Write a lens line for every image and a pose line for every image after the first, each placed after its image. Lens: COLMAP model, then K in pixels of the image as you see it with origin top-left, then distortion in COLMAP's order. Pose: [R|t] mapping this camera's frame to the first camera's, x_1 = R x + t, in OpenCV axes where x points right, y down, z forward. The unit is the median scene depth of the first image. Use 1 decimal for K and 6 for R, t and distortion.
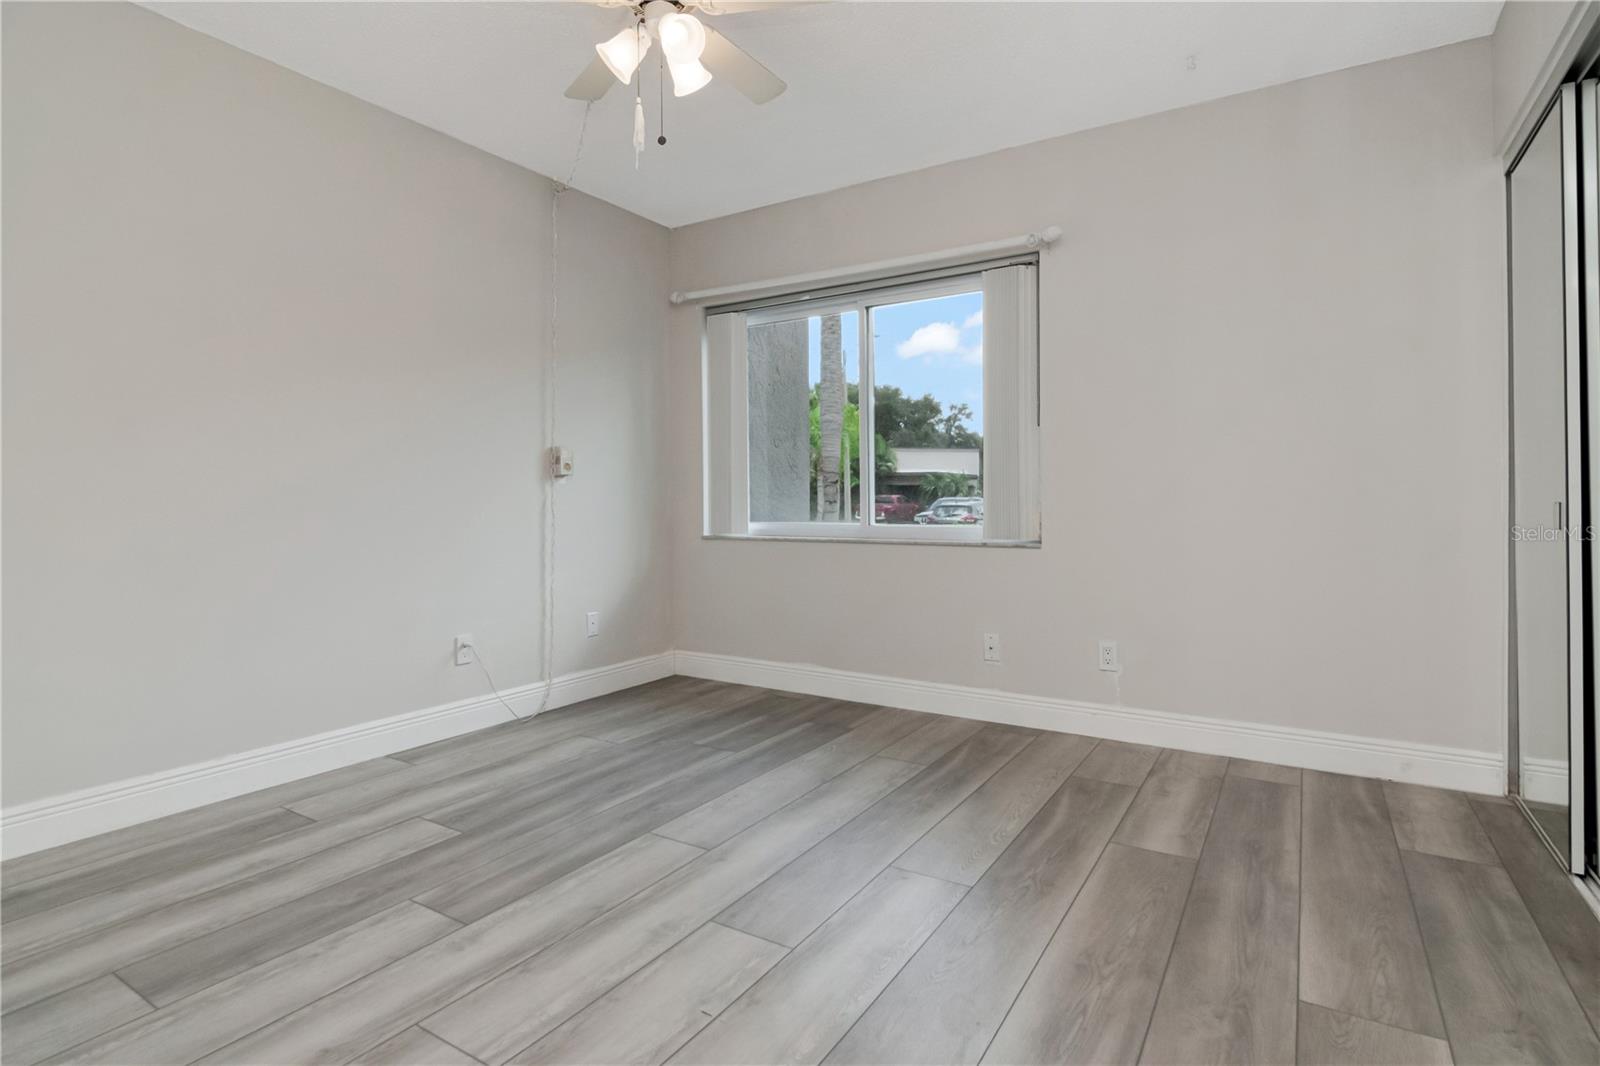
lens RADIAL K [[805.2, 0, 806.0], [0, 805.2, 527.1], [0, 0, 1]] dist [0.000973, -0.000773]
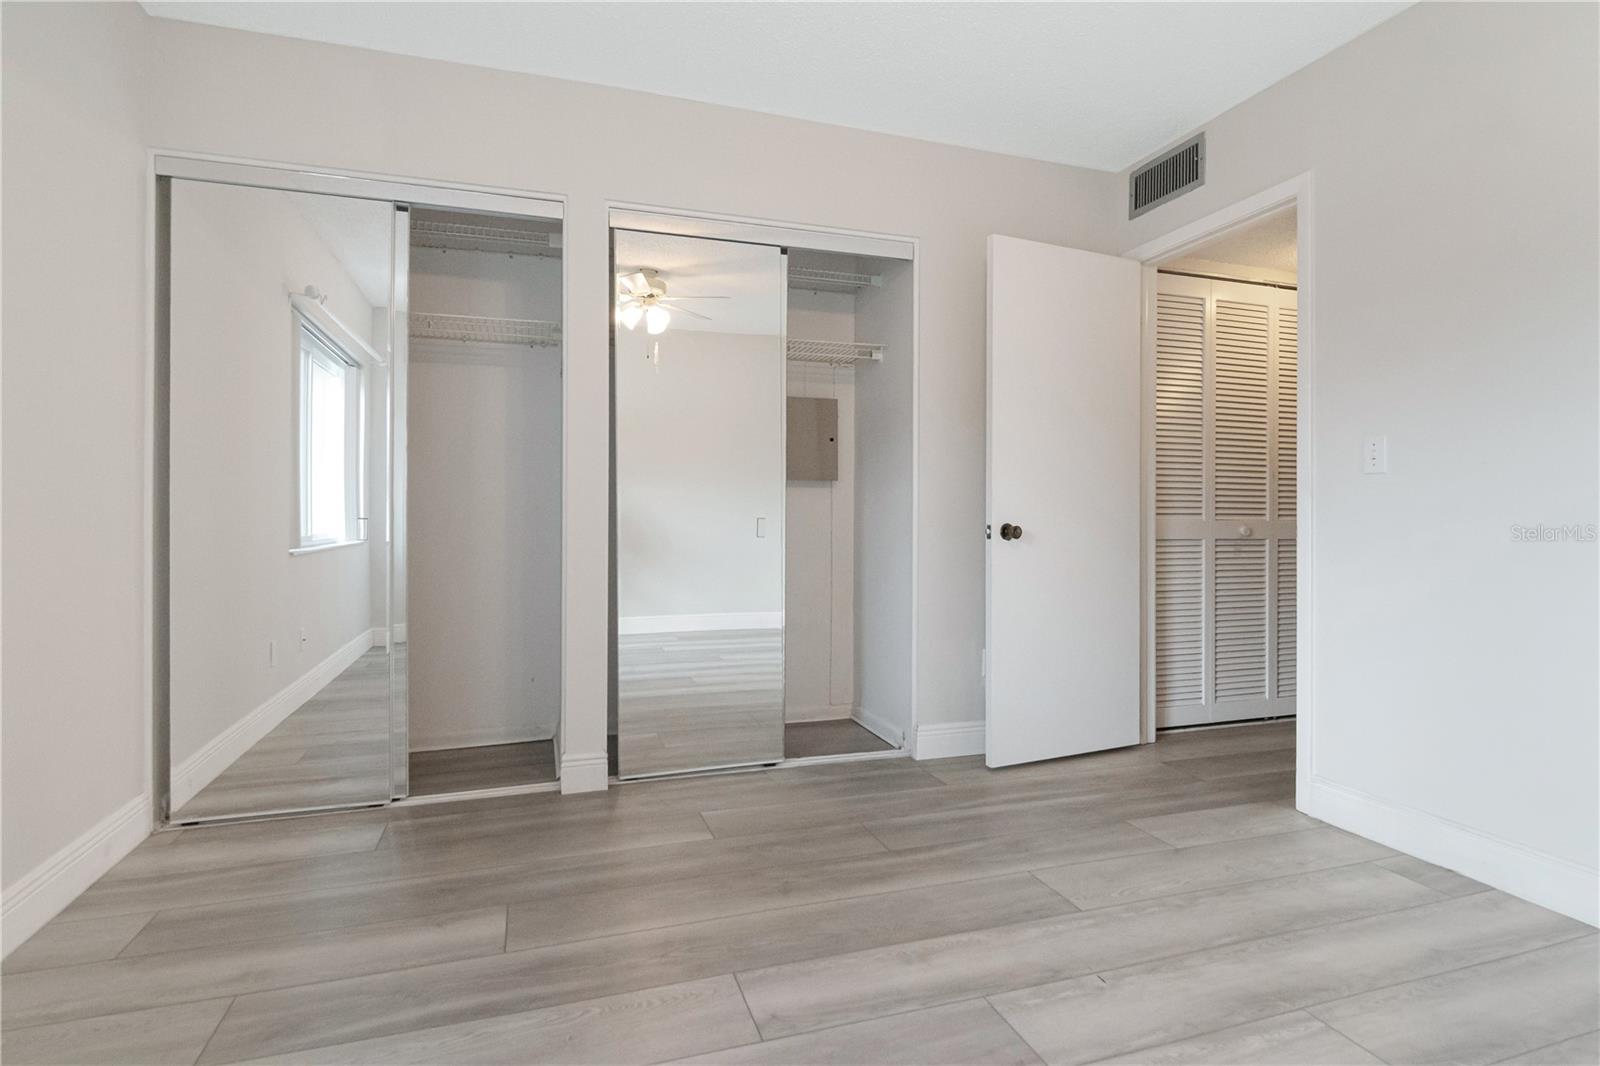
lens RADIAL K [[805.2, 0, 806.0], [0, 805.2, 527.1], [0, 0, 1]] dist [0.000973, -0.000773]
pose [[-0.772811, -0.010163, 0.634555, -0.382961], [0.018627, 0.999078, 0.038686, -0.050751], [-0.634363, 0.041717, -0.771909, 1.577680]]
